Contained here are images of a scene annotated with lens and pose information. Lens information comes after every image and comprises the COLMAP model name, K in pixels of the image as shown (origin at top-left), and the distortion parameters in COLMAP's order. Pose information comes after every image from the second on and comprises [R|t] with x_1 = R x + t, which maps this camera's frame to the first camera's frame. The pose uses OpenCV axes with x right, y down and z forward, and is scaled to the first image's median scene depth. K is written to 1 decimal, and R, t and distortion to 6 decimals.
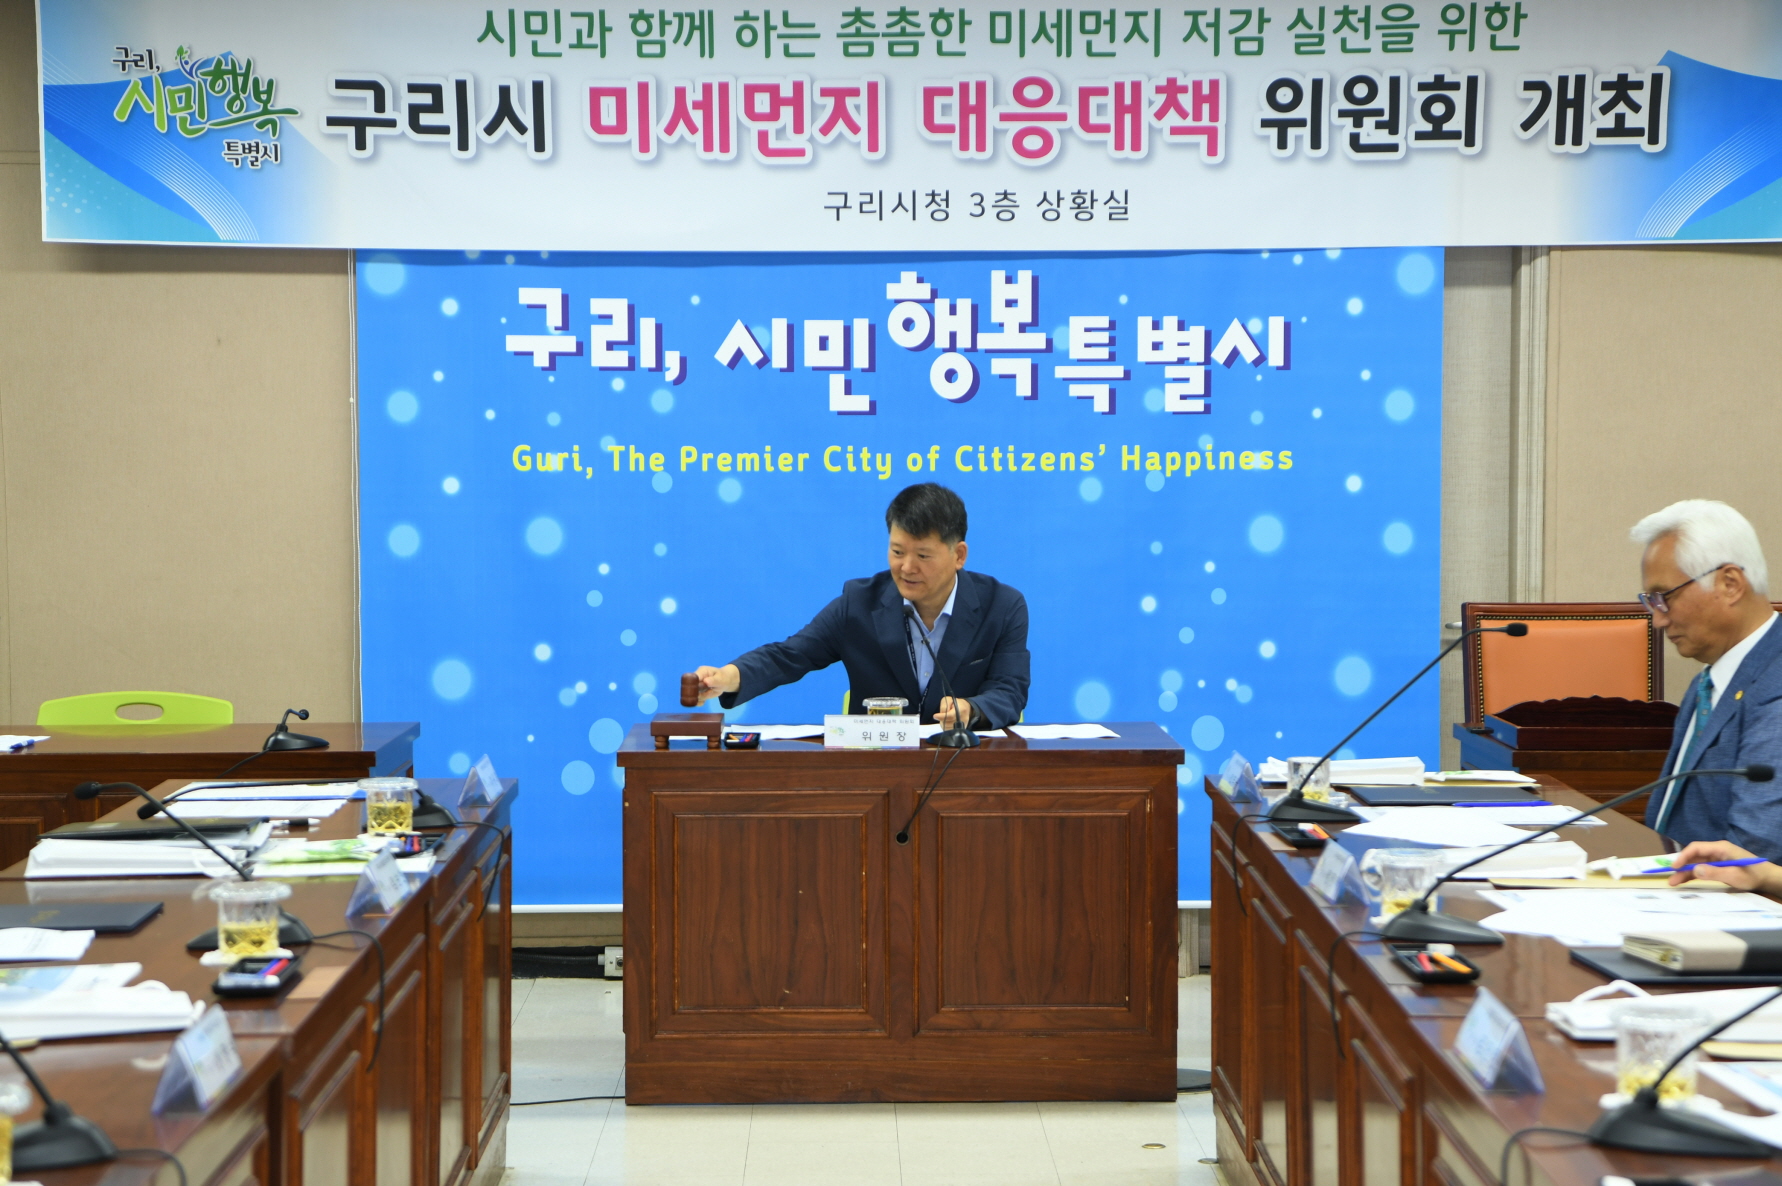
lens RADIAL K [[3346.6, 0, 896.9], [0, 3346.6, 607.3], [0, 0, 1]] dist [0.310379, 0.207102]
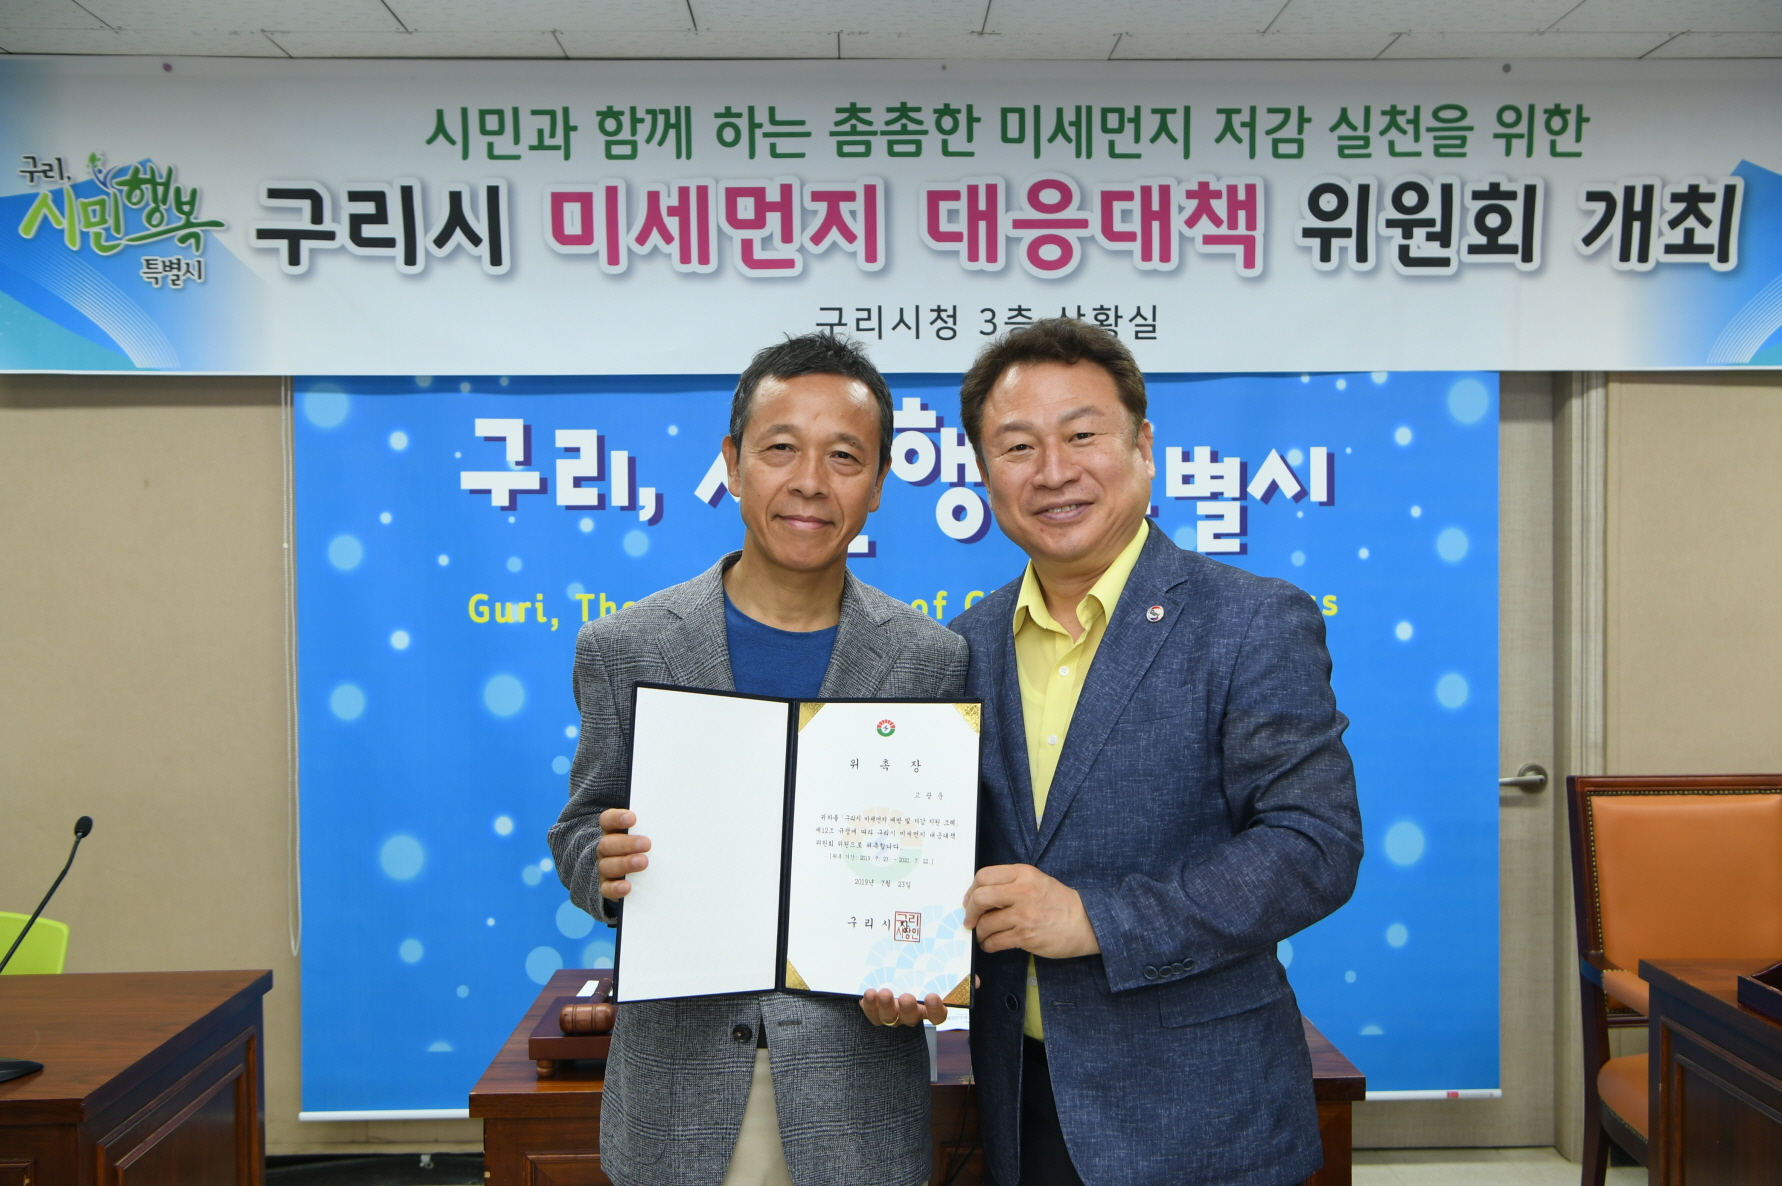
lens RADIAL K [[1630.1, 0, 896.2], [0, 1630.1, 600.3], [0, 0, 1]] dist [0.000361, 0.012430]
pose [[0.999948, -0.005873, 0.008326, -0.004508], [0.006132, 0.999486, -0.031470, -0.032572], [-0.008137, 0.031520, 0.999470, 0.572052]]
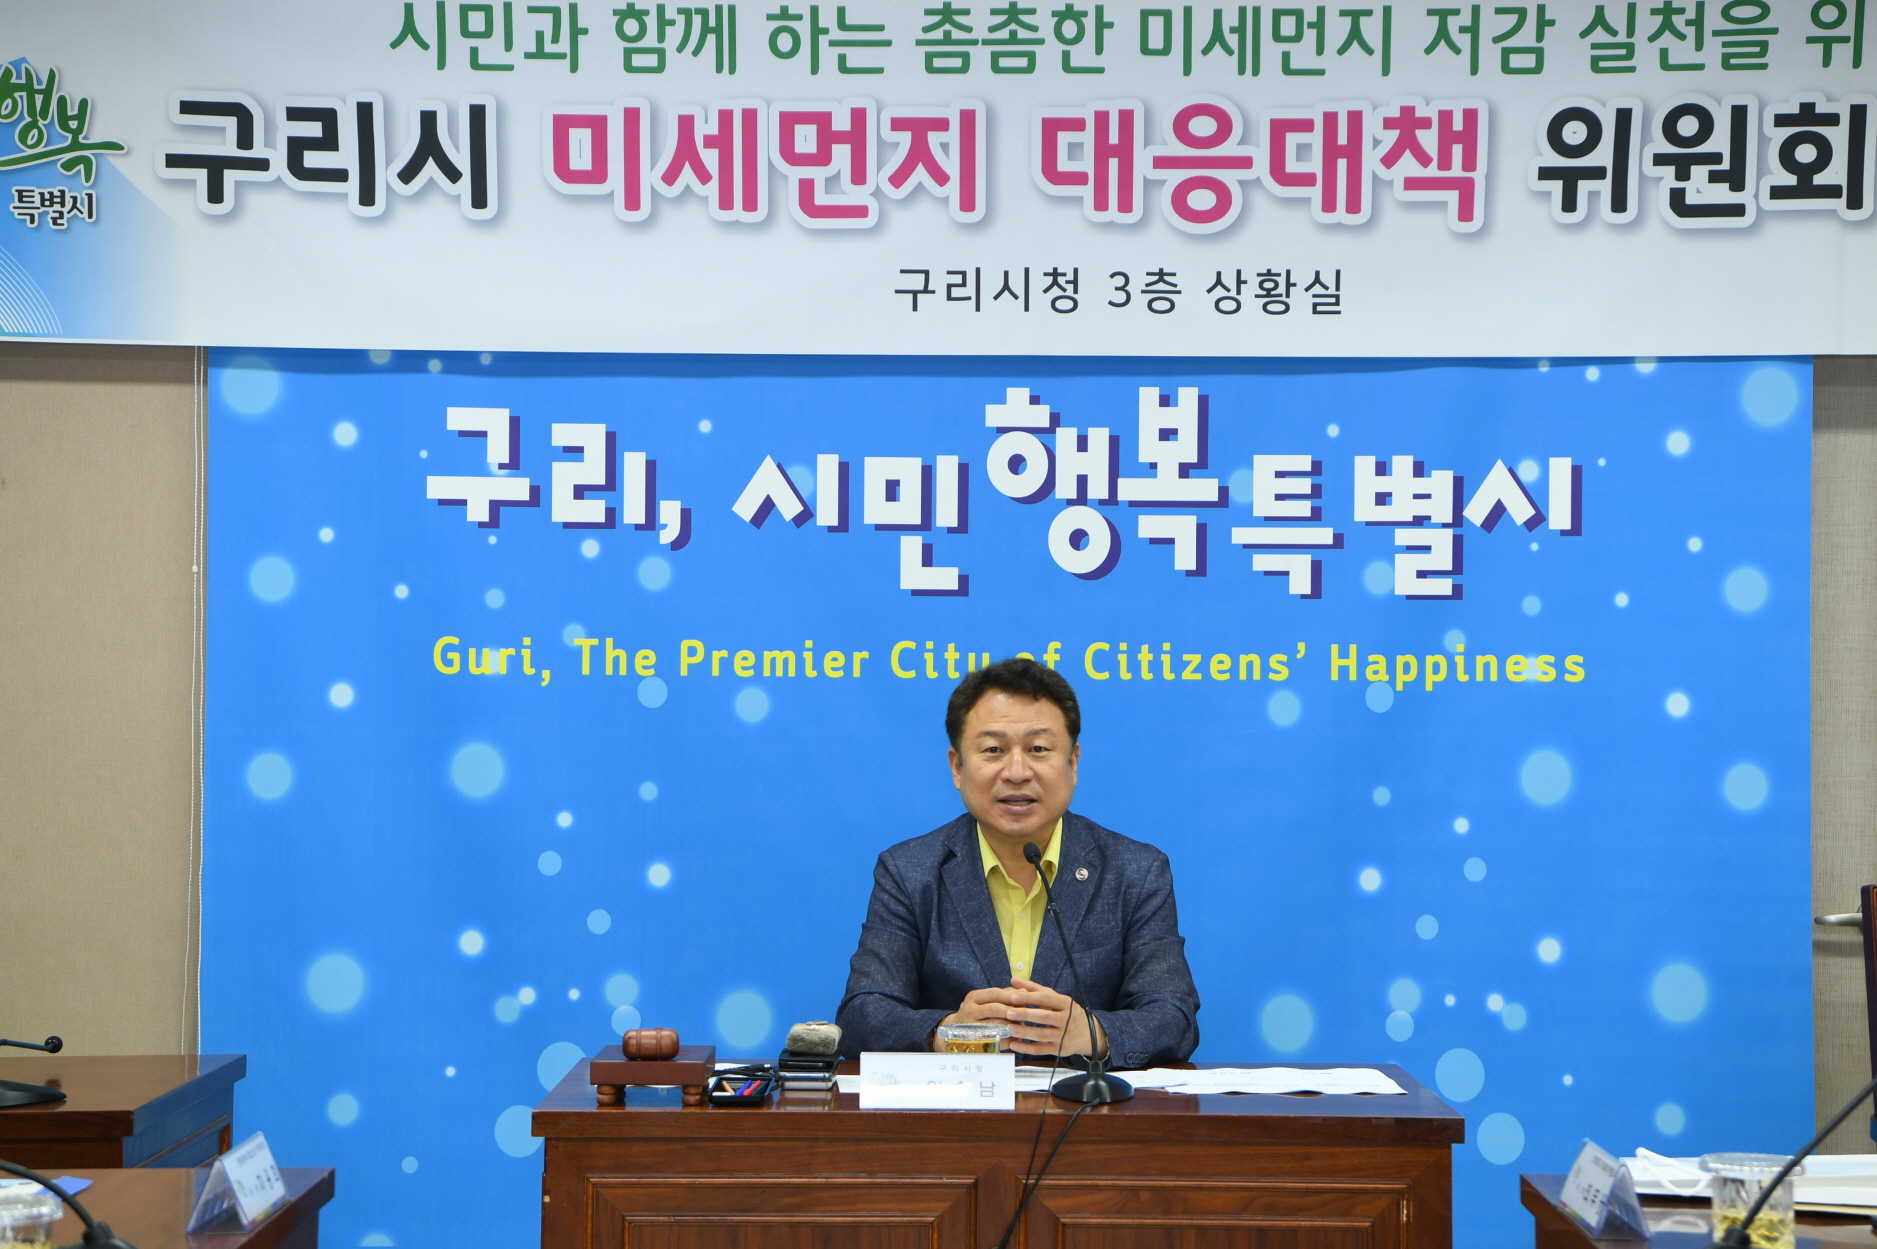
lens RADIAL K [[3516.6, 0, 941.6], [0, 3516.6, 645.7], [0, 0, 1]] dist [0.313537, 0.036682]
pose [[0.999777, 0.008473, -0.019340, 0.002346], [-0.009775, 0.997621, -0.068242, 0.001523], [0.018715, 0.068416, 0.997481, 0.290692]]
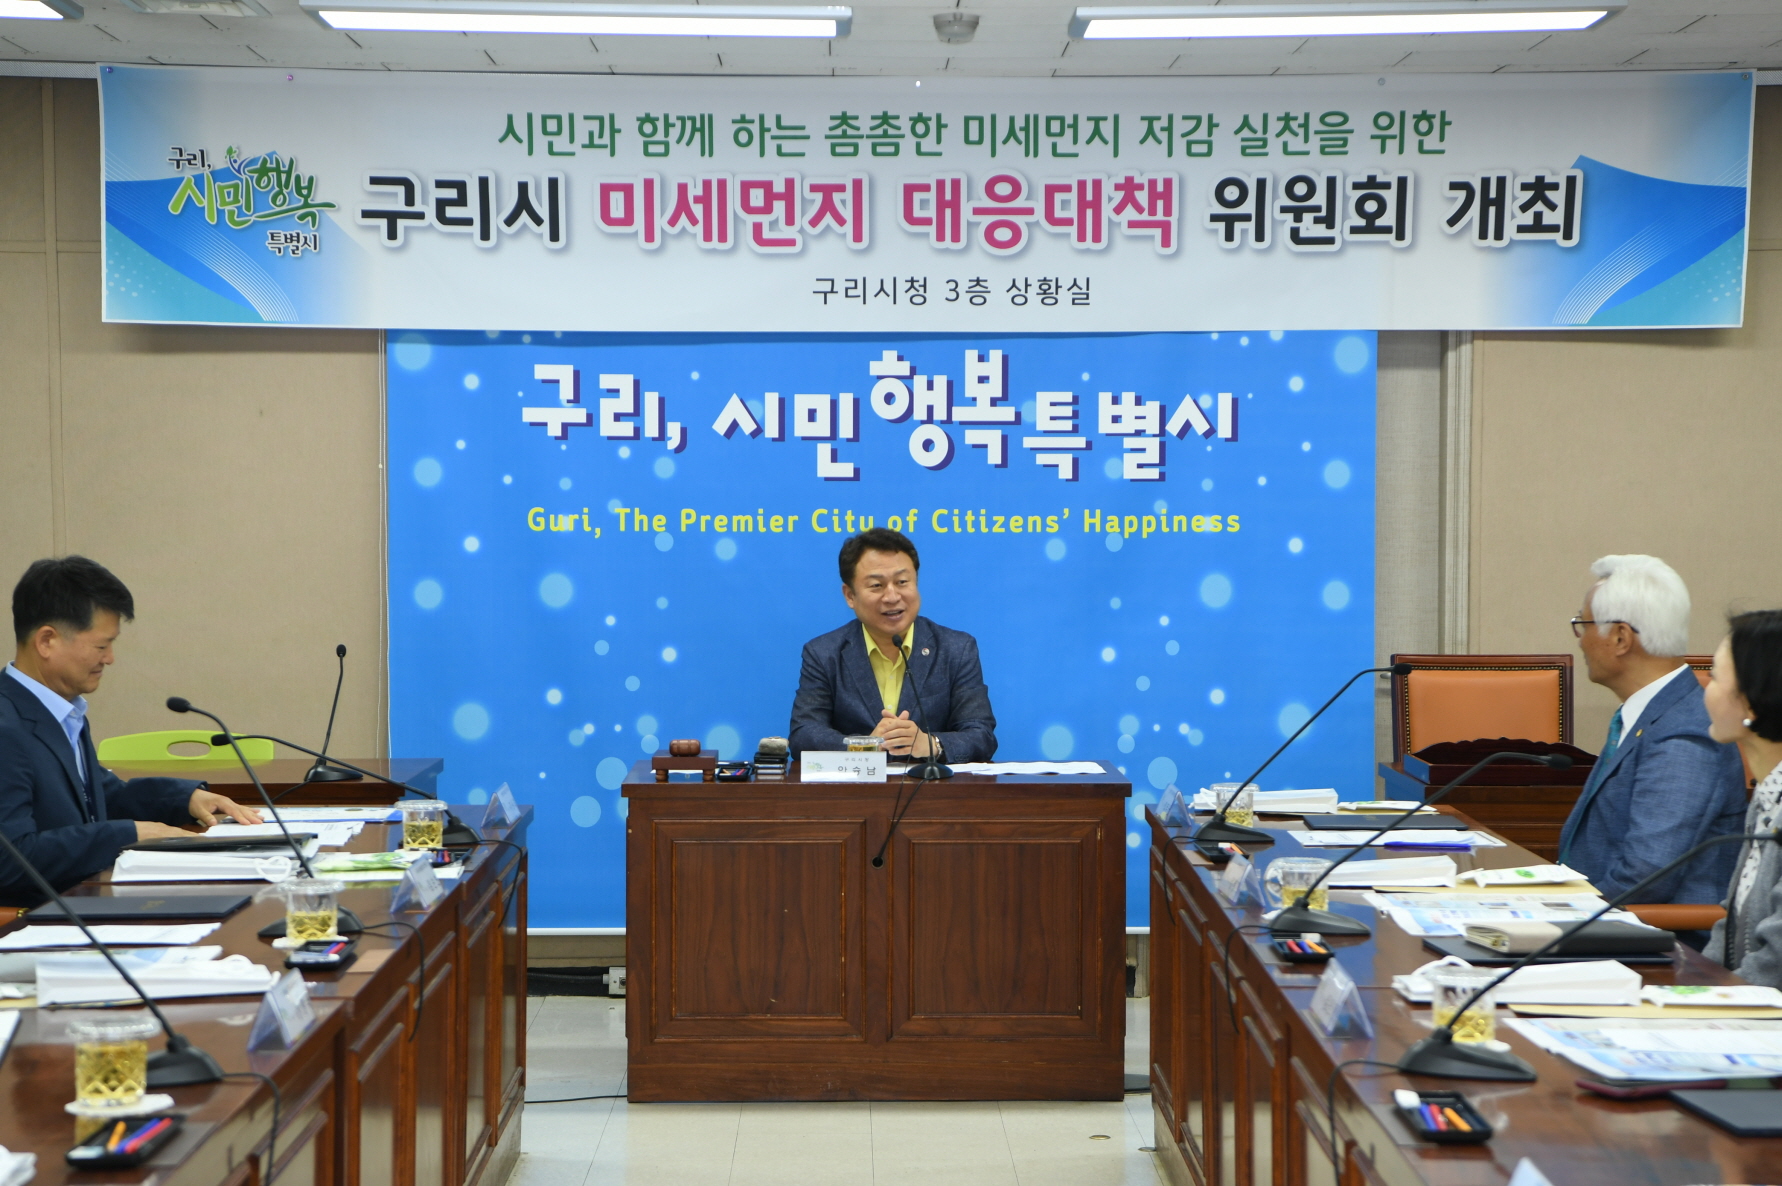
lens RADIAL K [[3346.6, 0, 896.9], [0, 3346.6, 607.3], [0, 0, 1]] dist [0.310379, 0.207102]
pose [[0.999993, 0.003506, -0.001334, 0.007619], [-0.003529, 0.999839, -0.017621, 0.003194], [0.001272, 0.017626, 0.999844, -0.094488]]
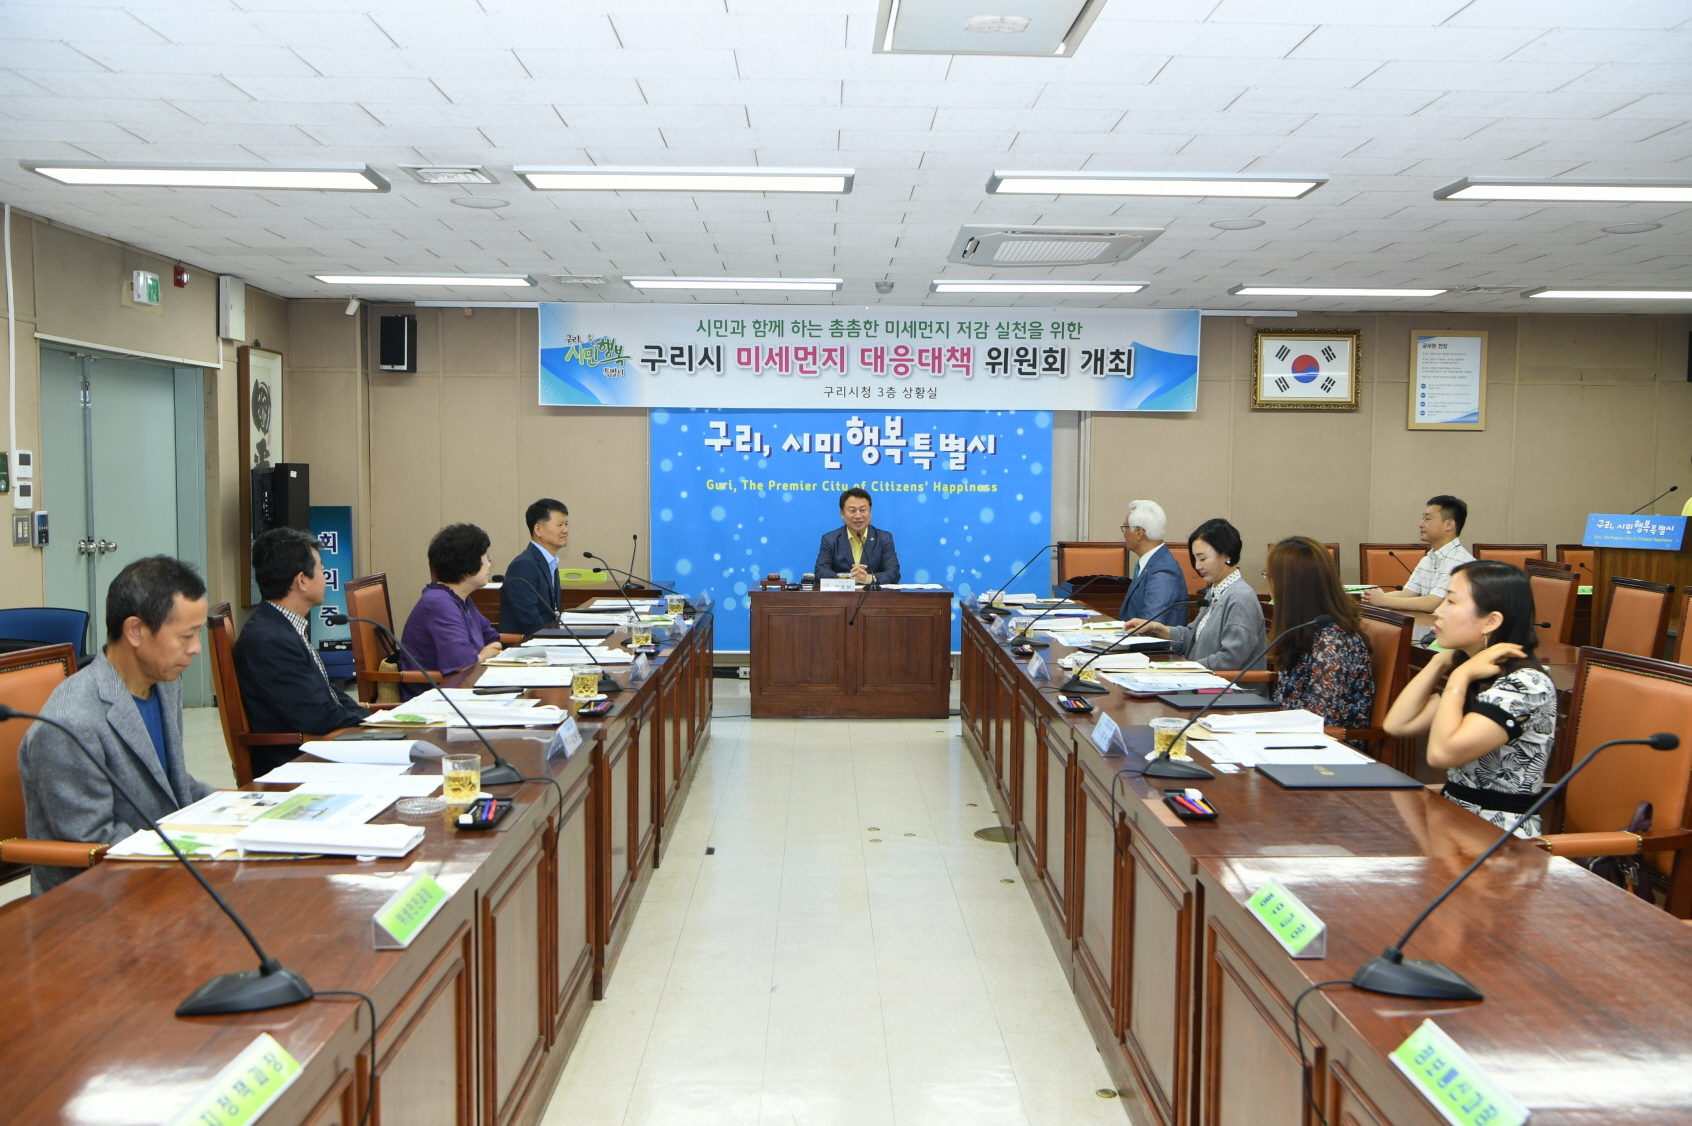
lens RADIAL K [[1456.1, 0, 850.8], [0, 1456.1, 566.0], [0, 0, 1]] dist [-0.022134, 0.001190]
pose [[0.999946, 0.009368, 0.004435, -0.003743], [-0.009412, 0.999905, 0.010038, 0.007912], [-0.004341, -0.010080, 0.999940, -0.164449]]
